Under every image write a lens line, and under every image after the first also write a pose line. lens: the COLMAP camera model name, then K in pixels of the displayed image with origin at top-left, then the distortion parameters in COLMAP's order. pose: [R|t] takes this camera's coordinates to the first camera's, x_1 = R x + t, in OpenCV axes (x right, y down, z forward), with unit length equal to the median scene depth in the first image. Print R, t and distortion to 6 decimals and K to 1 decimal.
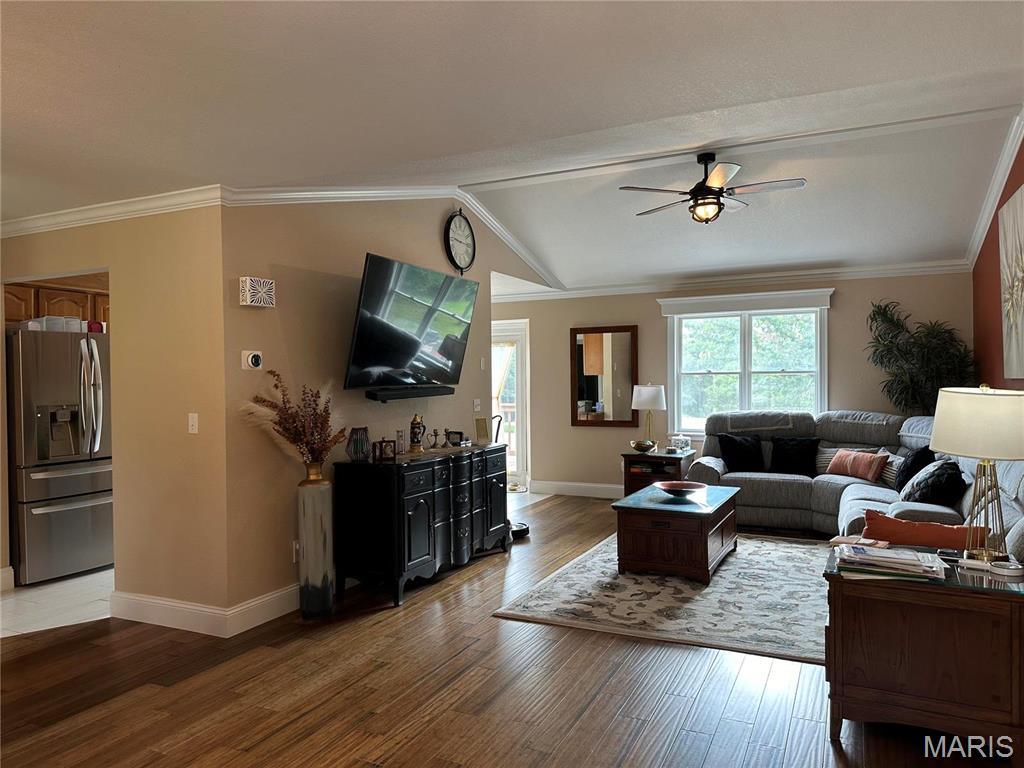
lens RADIAL K [[720.9, 0, 519.9], [0, 720.9, 384.2], [0, 0, 1]] dist [0.091654, -0.107772]
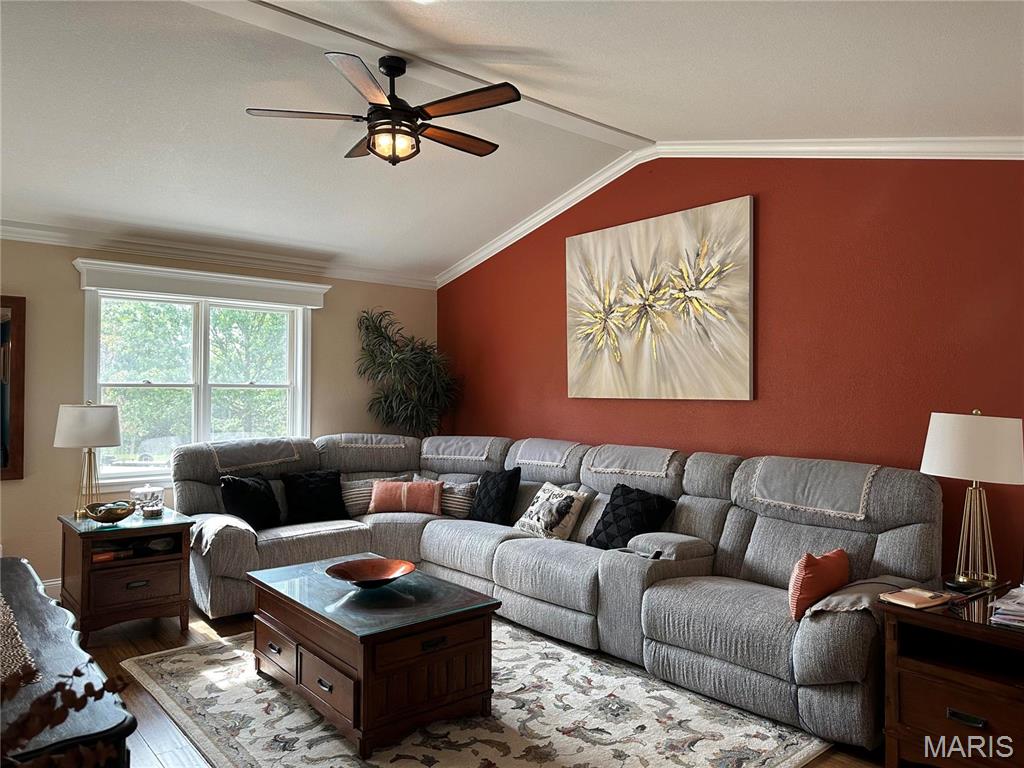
lens RADIAL K [[720.9, 0, 511.9], [0, 720.9, 382.5], [0, 0, 1]] dist [0.091654, -0.107772]
pose [[0.407287, 0.022272, 0.913028, -0.298674], [-0.007628, 0.999751, -0.020984, -0.008048], [-0.913268, 0.001582, 0.407356, 0.626934]]
